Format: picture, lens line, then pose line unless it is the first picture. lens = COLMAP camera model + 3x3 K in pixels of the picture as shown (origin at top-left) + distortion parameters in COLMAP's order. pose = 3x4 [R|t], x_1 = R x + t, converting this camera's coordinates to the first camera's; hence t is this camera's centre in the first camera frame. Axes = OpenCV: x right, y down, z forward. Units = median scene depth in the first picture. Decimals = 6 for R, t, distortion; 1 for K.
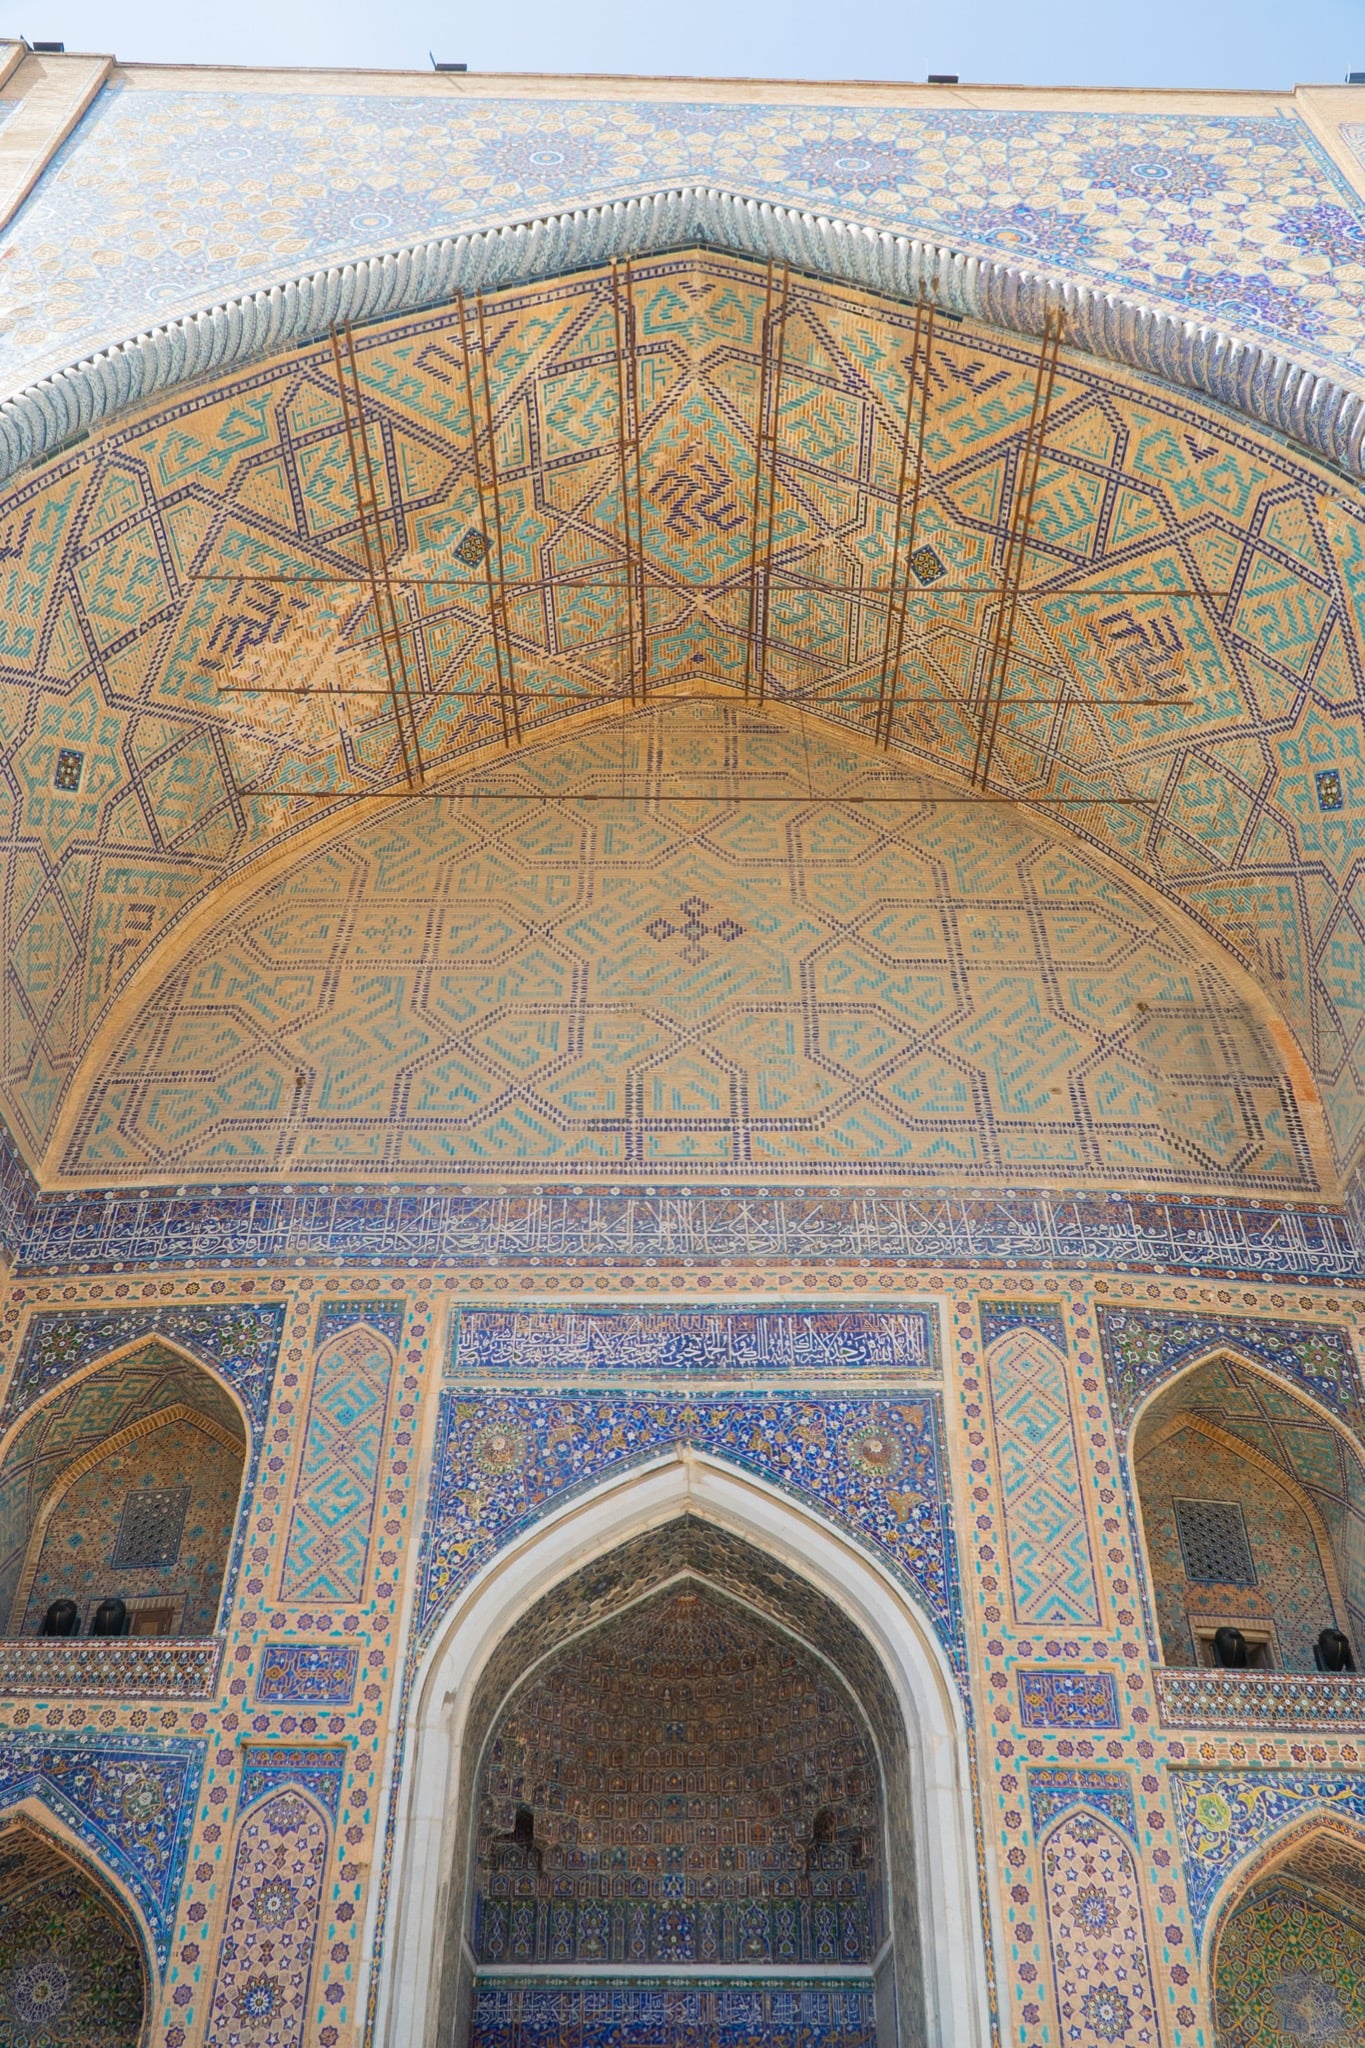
lens RADIAL K [[1654.5, 0, 704.3], [0, 1654.5, 1008.0], [0, 0, 1]] dist [0.010038, 0.002944]
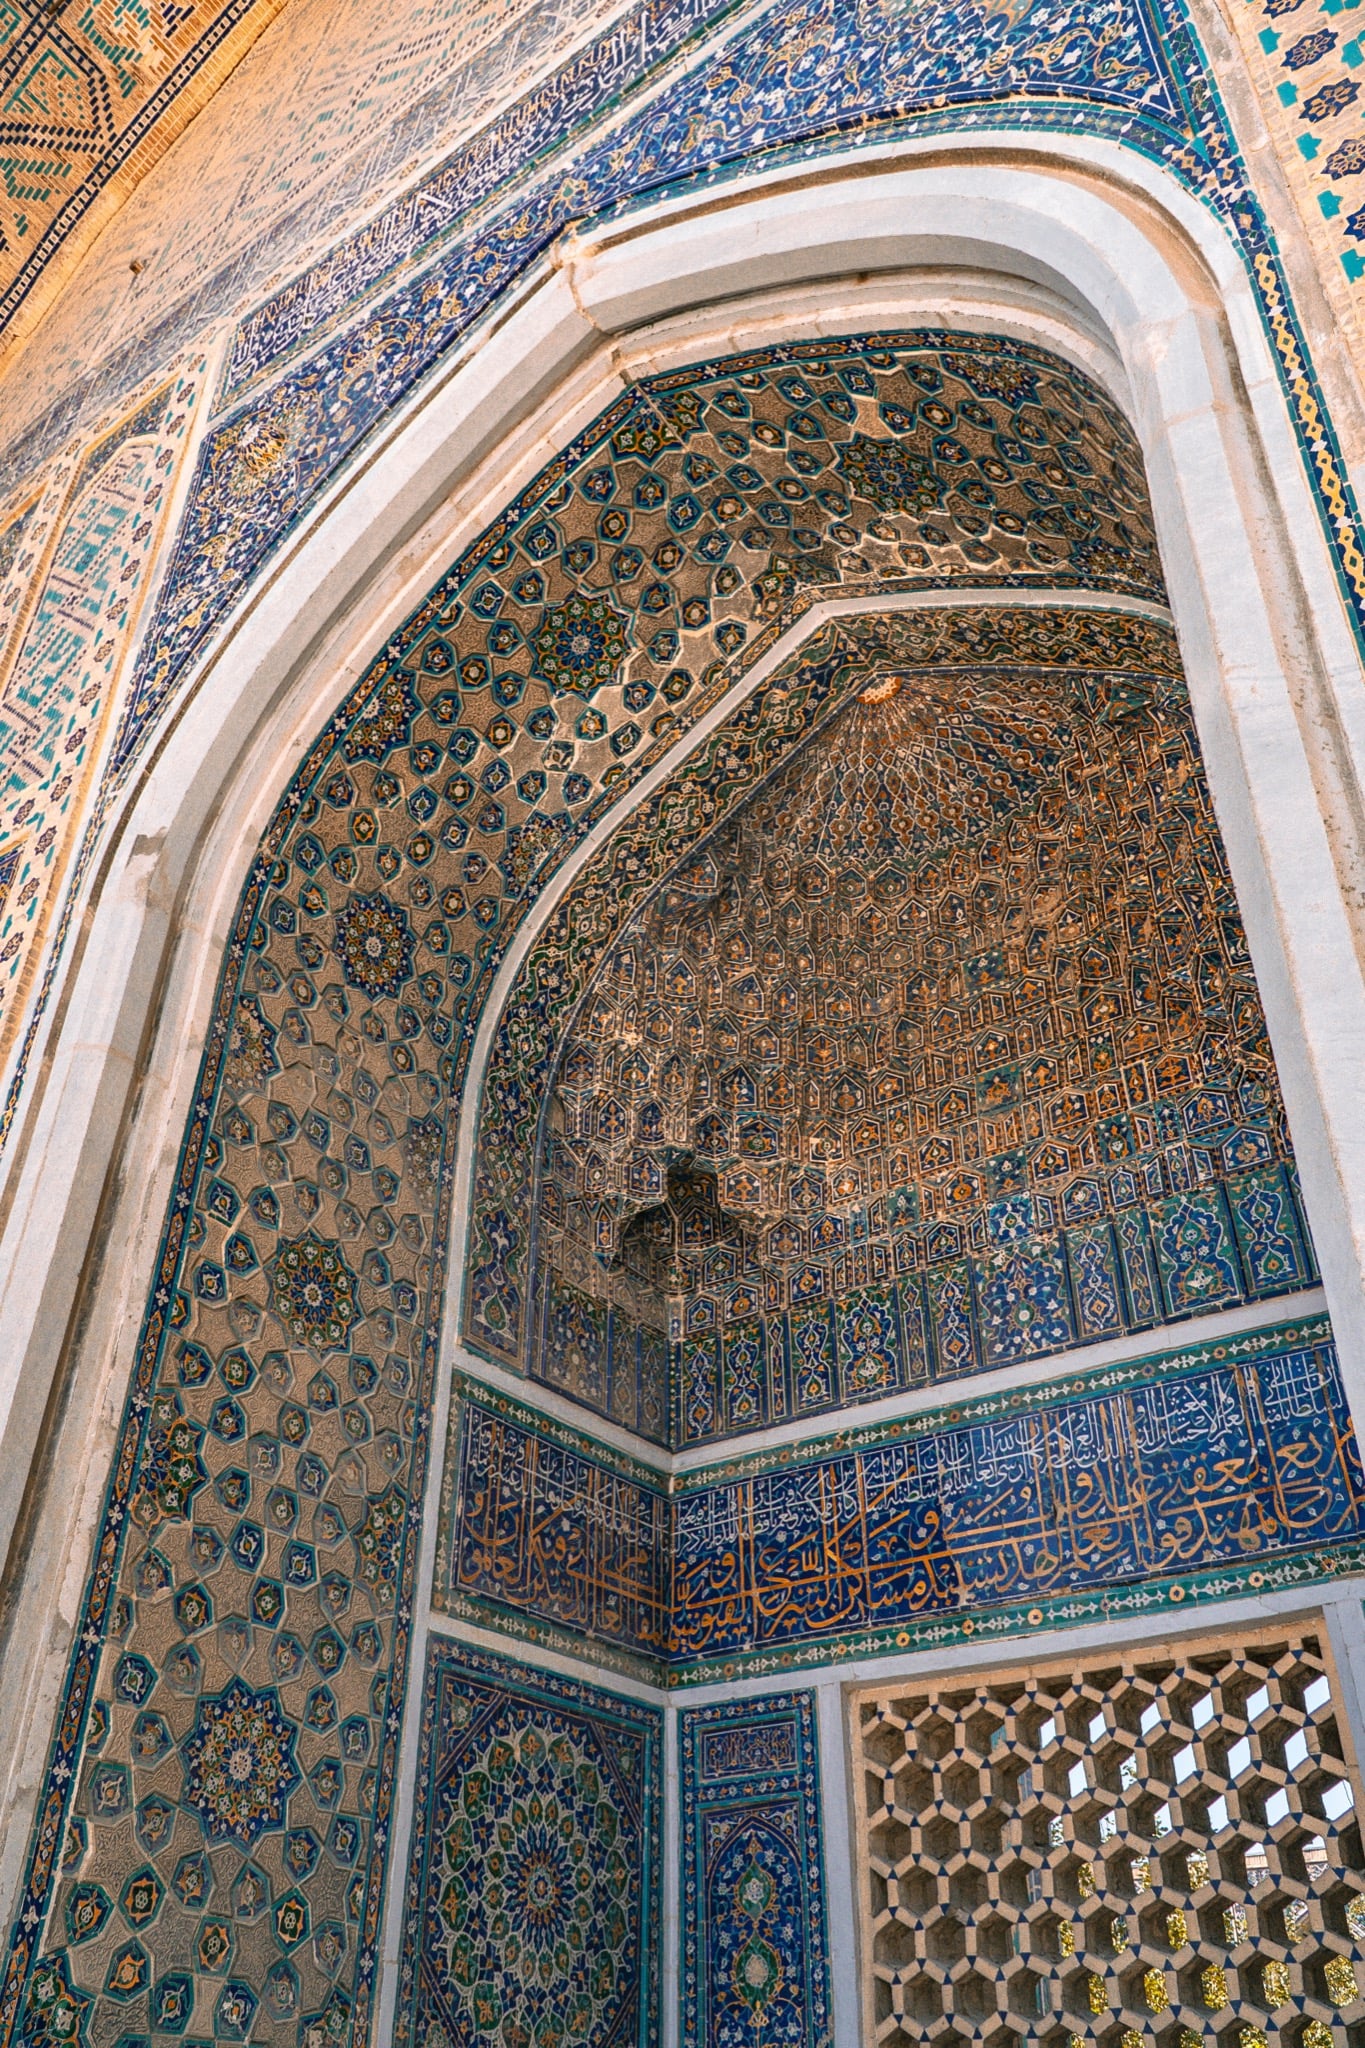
lens RADIAL K [[1654.5, 0, 704.3], [0, 1654.5, 1008.0], [0, 0, 1]] dist [0.010038, 0.002944]
pose [[0.808995, -0.341660, -0.478325, 0.155703], [0.372916, 0.927325, -0.031657, 0.471287], [0.454379, -0.152764, 0.877612, 0.588022]]
